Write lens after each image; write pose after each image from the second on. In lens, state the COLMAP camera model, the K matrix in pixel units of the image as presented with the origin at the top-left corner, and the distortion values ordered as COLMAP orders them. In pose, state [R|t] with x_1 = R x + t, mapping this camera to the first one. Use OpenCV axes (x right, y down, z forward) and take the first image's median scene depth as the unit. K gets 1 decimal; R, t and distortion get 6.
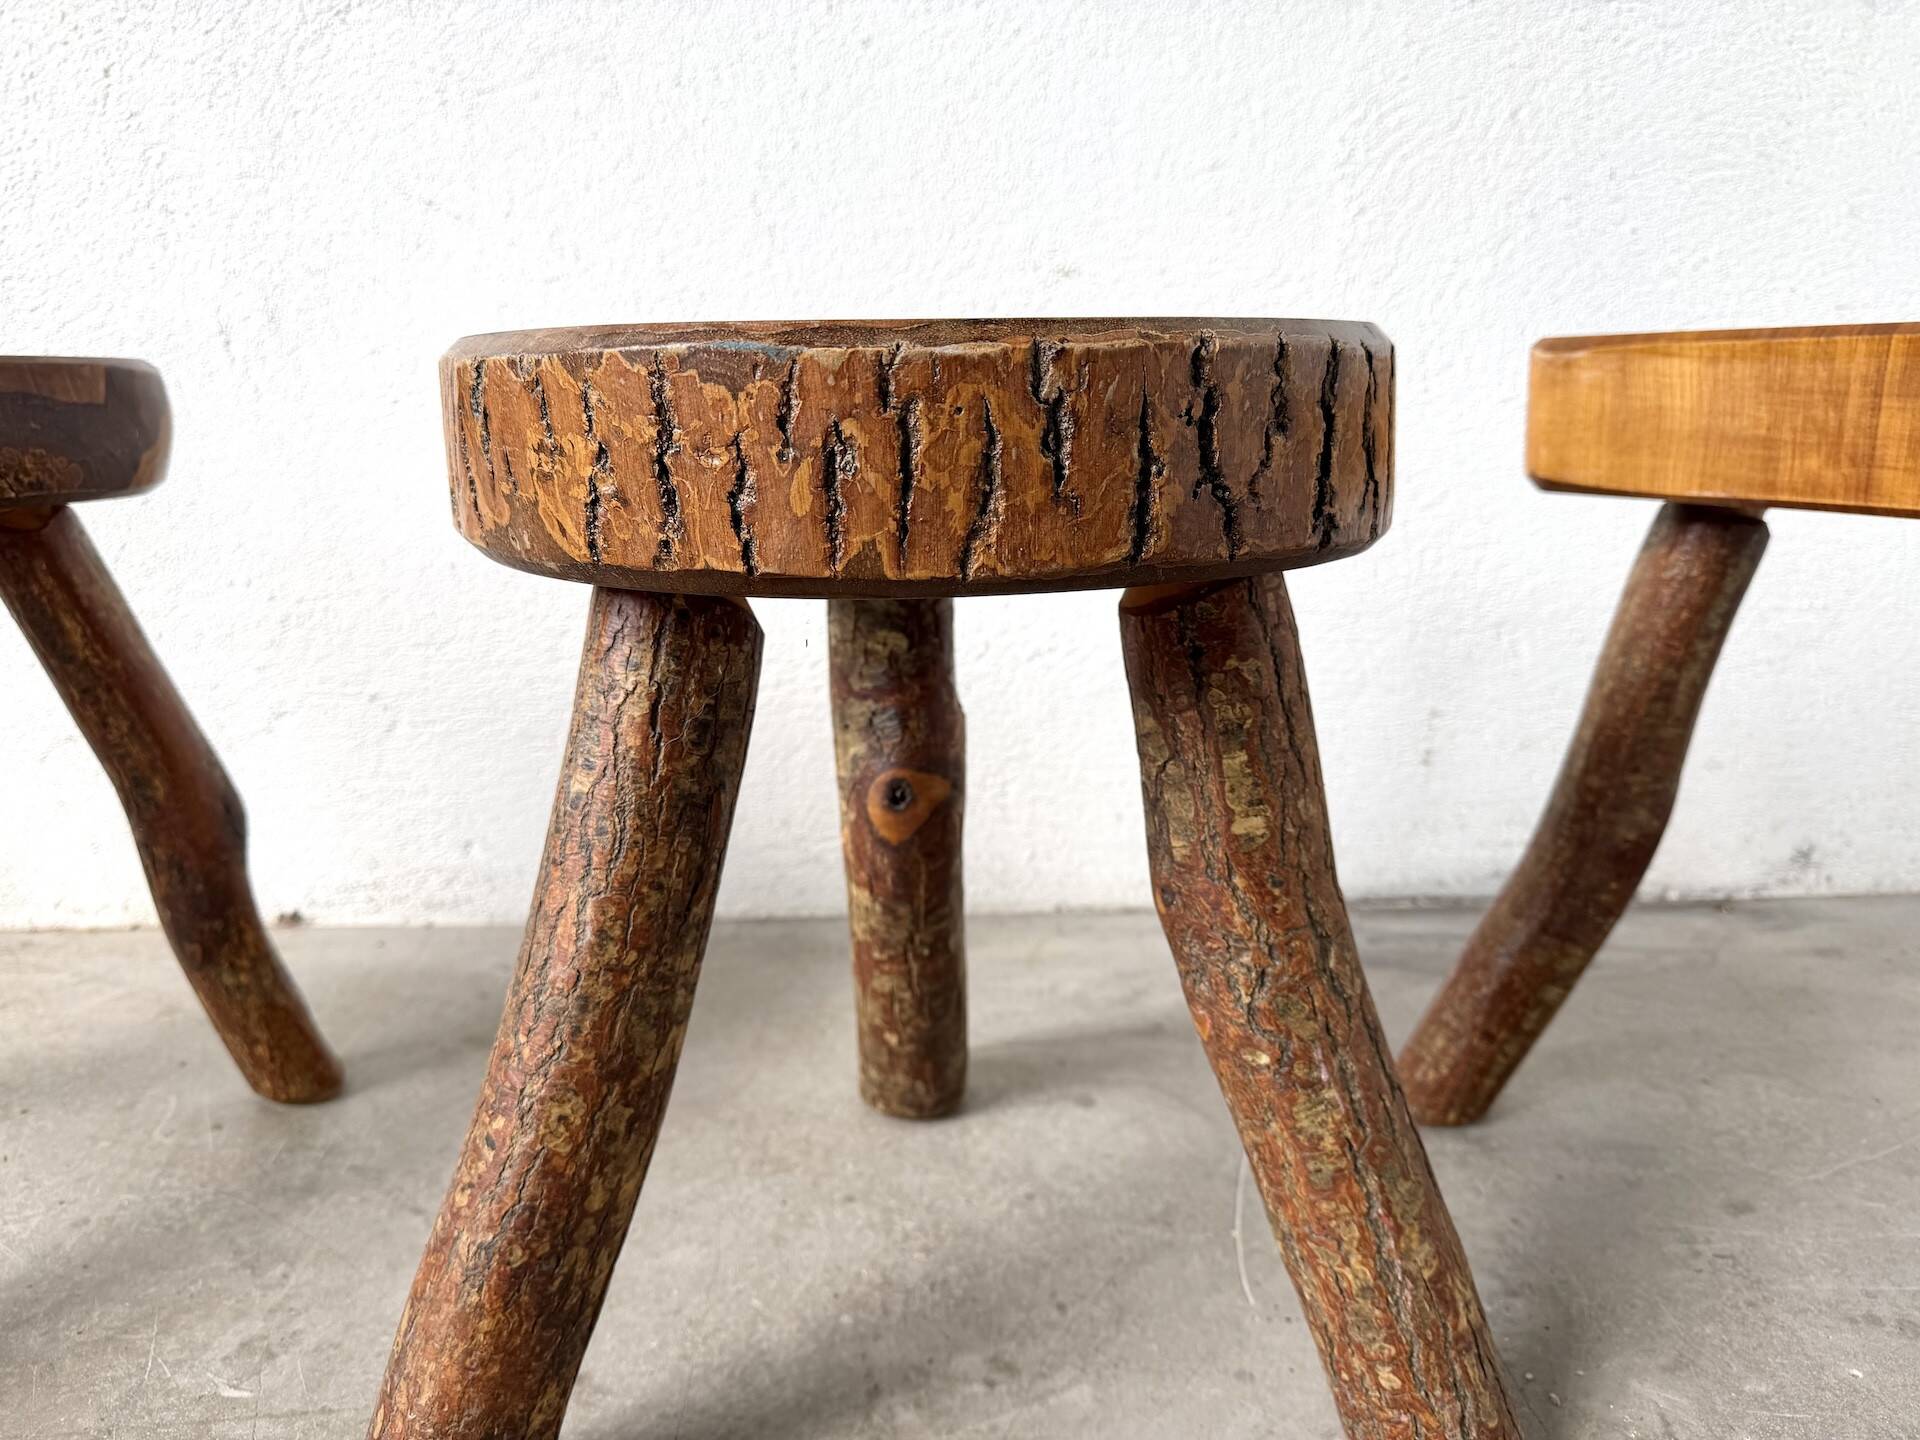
lens RADIAL K [[1387.7, 0, 950.1], [0, 1387.7, 729.2], [0, 0, 1]] dist [-0.005085, -0.015621]
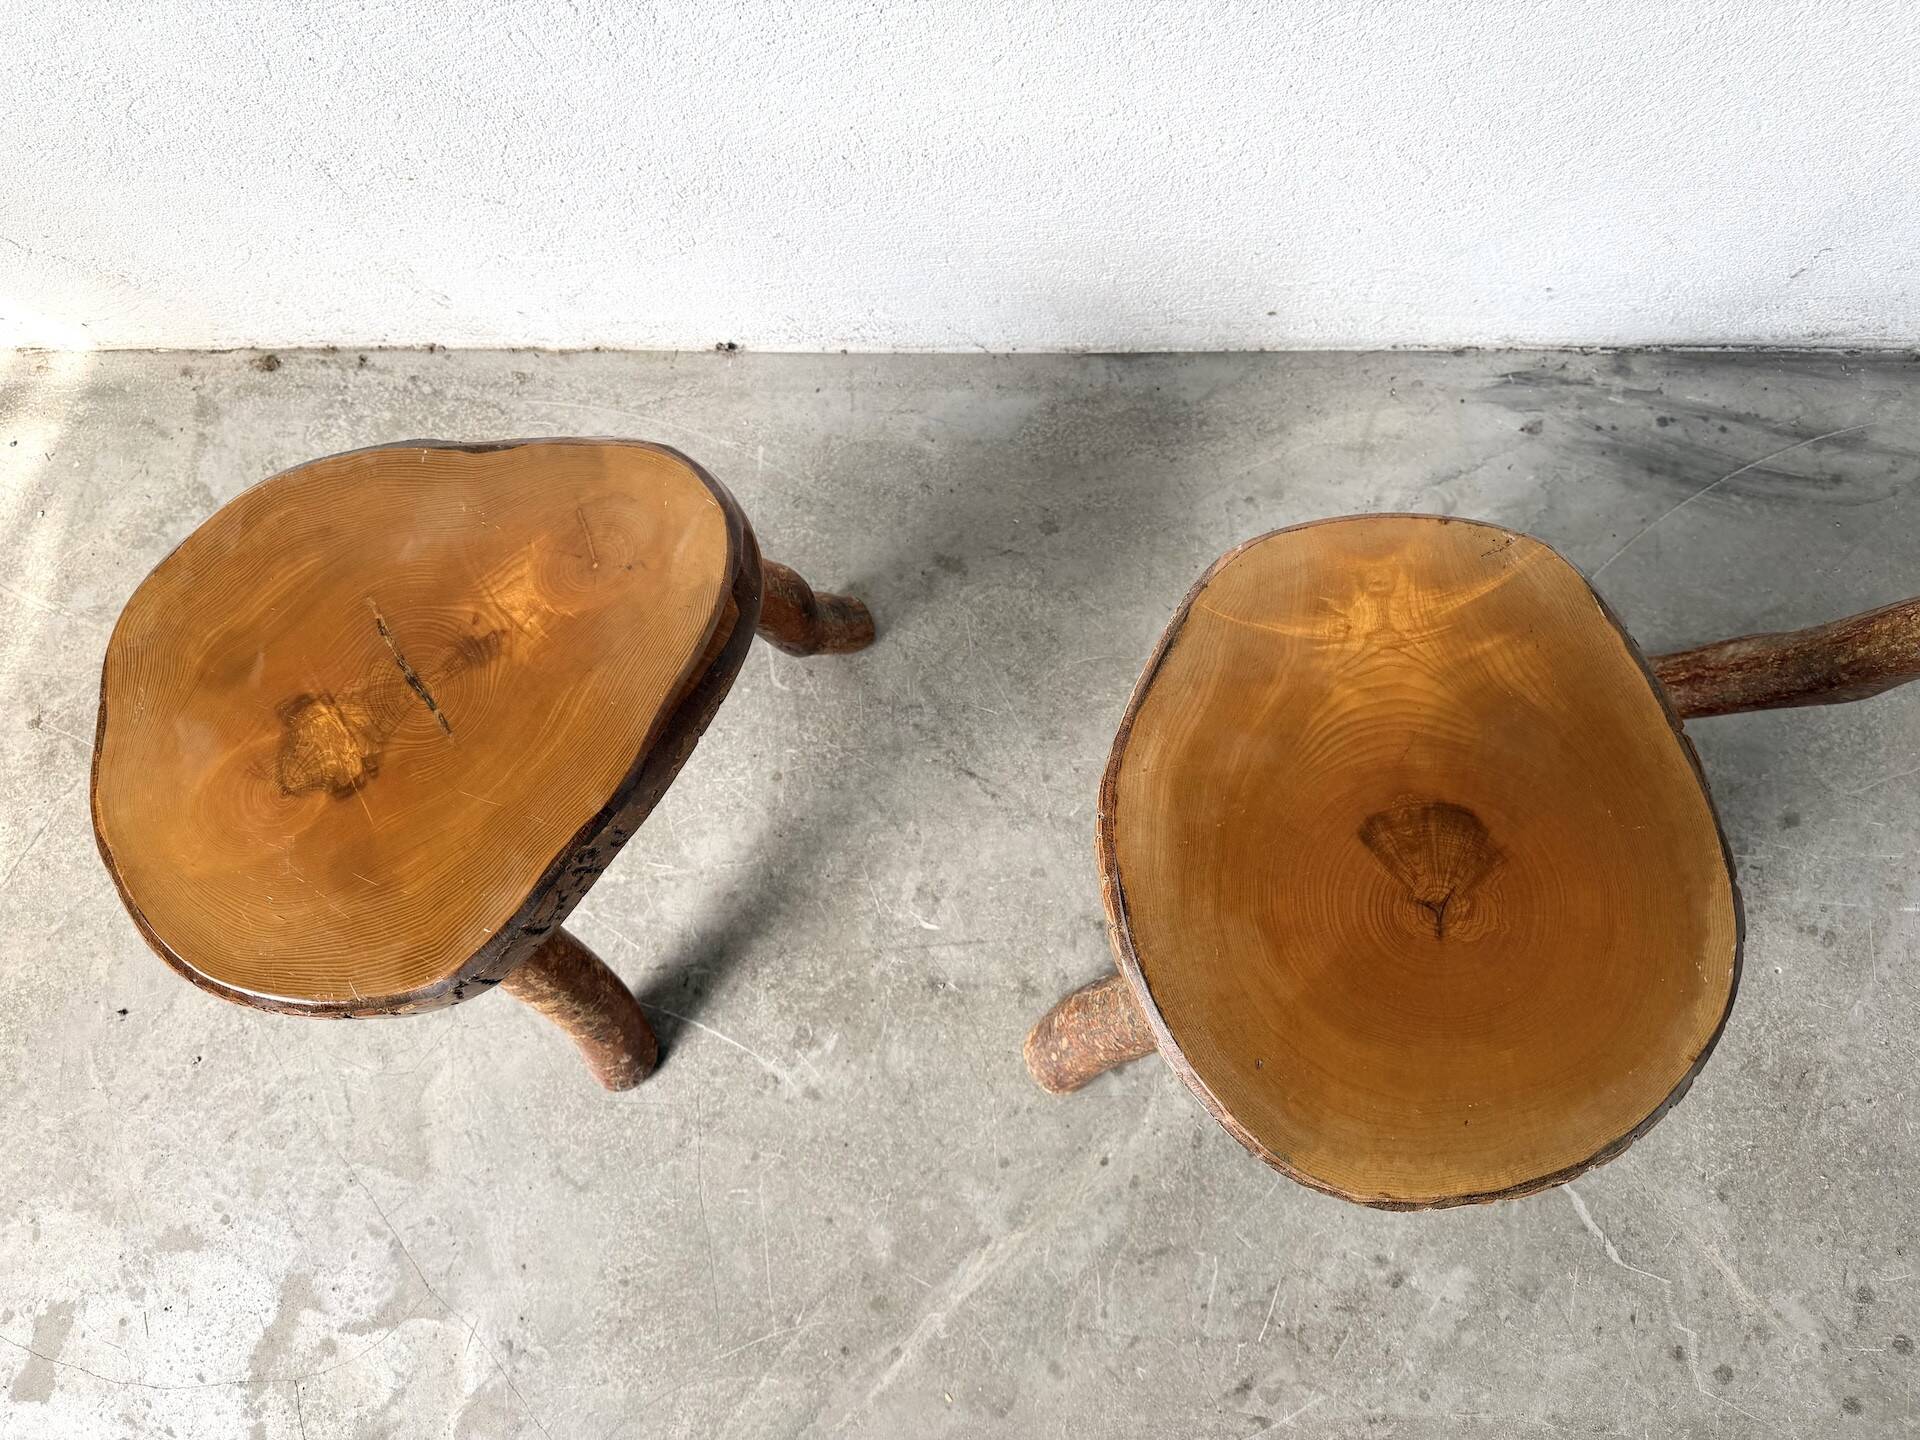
lens RADIAL K [[1368.8, 0, 962.1], [0, 1368.8, 710.2], [0, 0, 1]] dist [0.024037, -0.042876]
pose [[0.997454, 0.037525, -0.060644, -0.328867], [0.038649, 0.430206, 0.901903, -1.294242], [0.059933, -0.901950, 0.427660, 0.398068]]
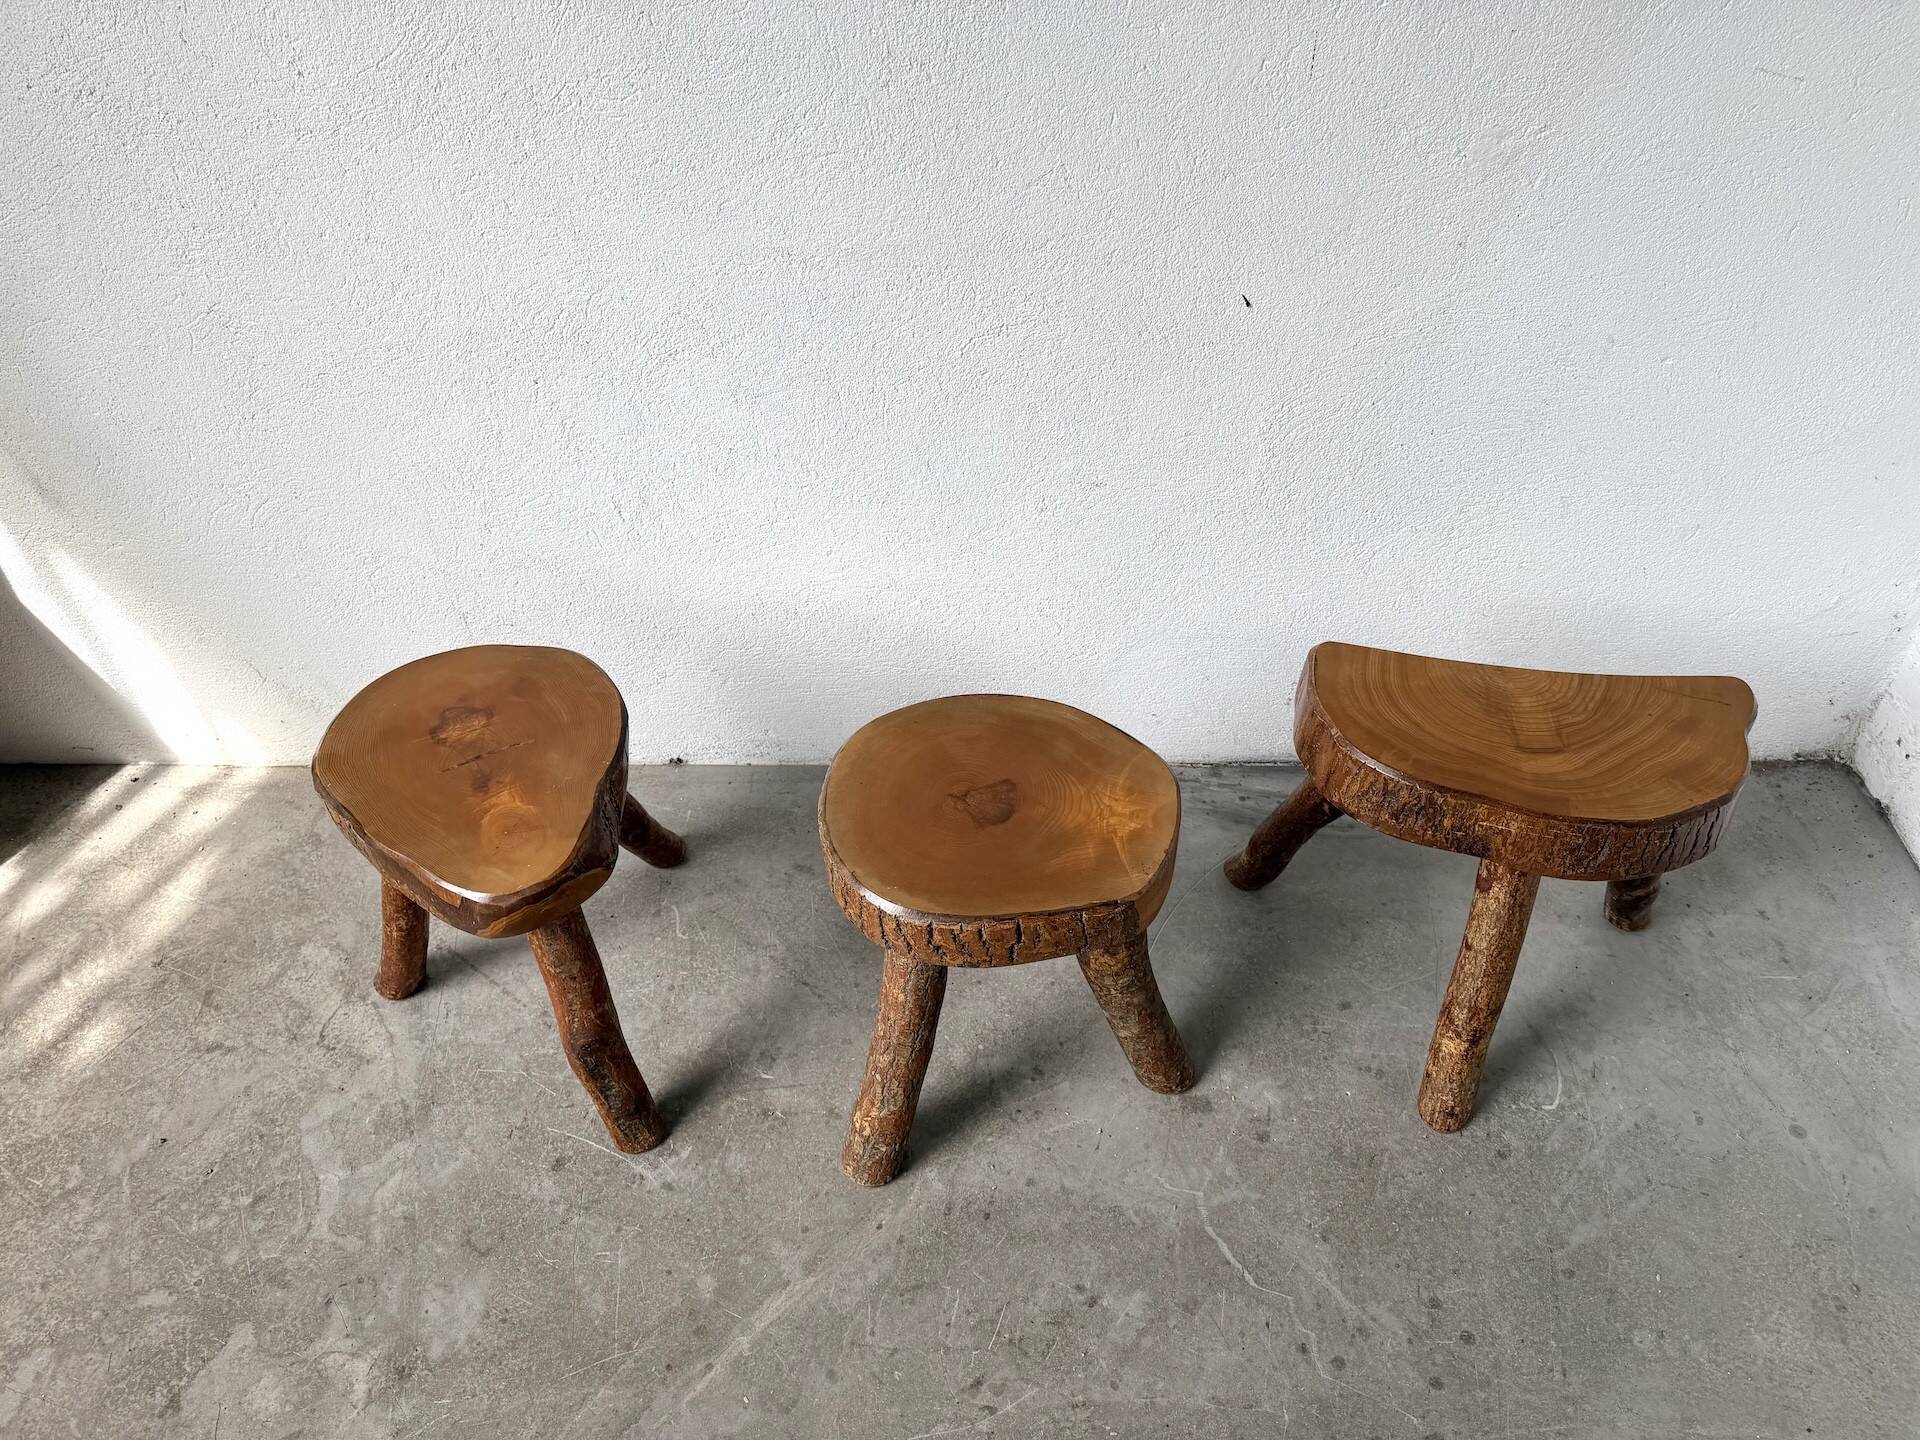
lens RADIAL K [[1357.9, 0, 952.3], [0, 1357.9, 724.0], [0, 0, 1]] dist [0.037317, -0.053796]
pose [[0.998727, 0.019227, -0.046633, -0.018938], [0.006211, 0.870590, 0.491971, -1.372795], [0.050058, -0.491634, 0.869362, -0.948707]]
